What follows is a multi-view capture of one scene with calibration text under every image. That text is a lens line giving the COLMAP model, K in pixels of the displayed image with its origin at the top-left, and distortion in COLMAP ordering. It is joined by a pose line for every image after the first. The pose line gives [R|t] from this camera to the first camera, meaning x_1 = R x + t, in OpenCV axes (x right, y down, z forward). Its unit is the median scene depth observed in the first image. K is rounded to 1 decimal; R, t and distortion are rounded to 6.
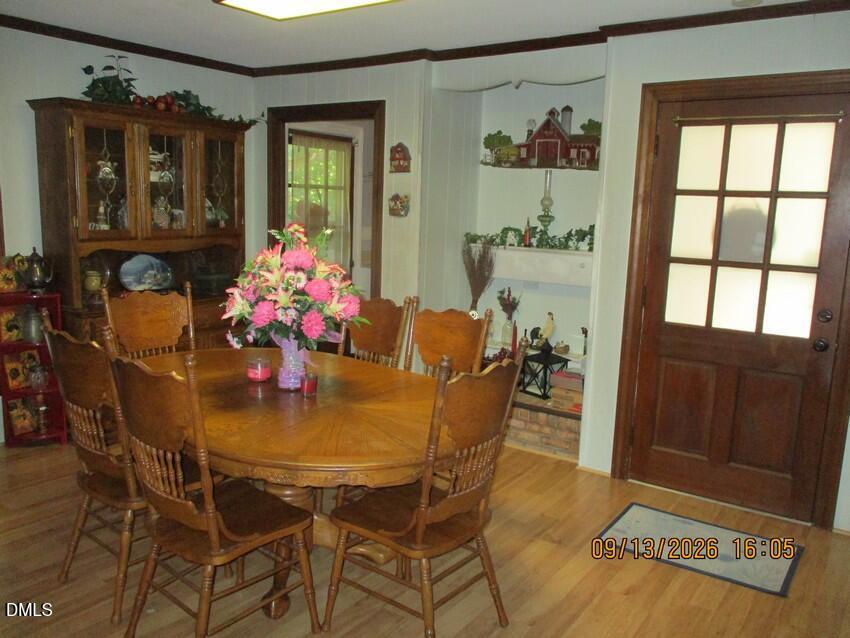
lens RADIAL K [[694.5, 0, 423.6], [0, 694.5, 318.9], [0, 0, 1]] dist [-0.031347, 0.000324]
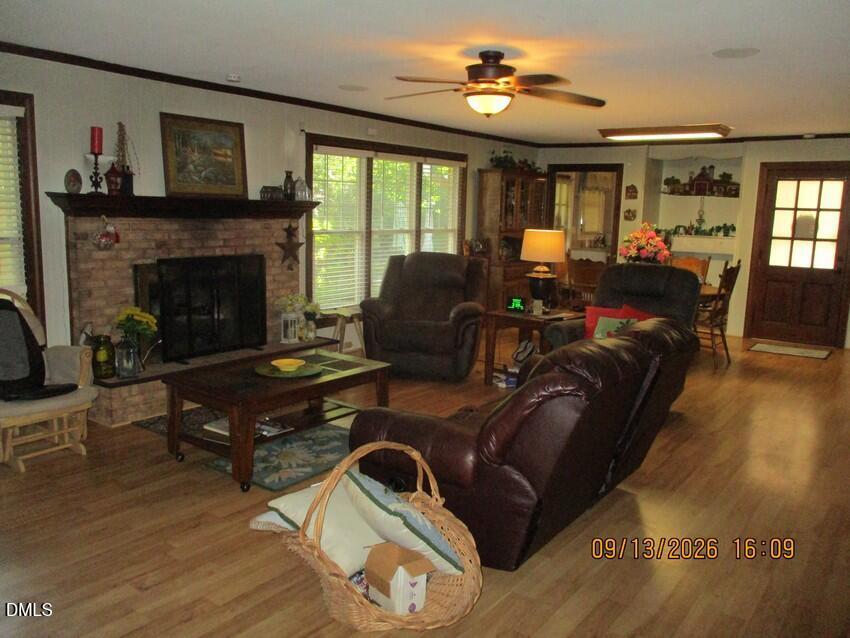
lens RADIAL K [[694.5, 0, 428.3], [0, 694.5, 320.3], [0, 0, 1]] dist [-0.031347, 0.000324]
pose [[0.999928, -0.009361, -0.007513, -0.671337], [0.009317, 0.999940, -0.005837, 0.166016], [0.007567, 0.005767, 0.999955, -1.128119]]
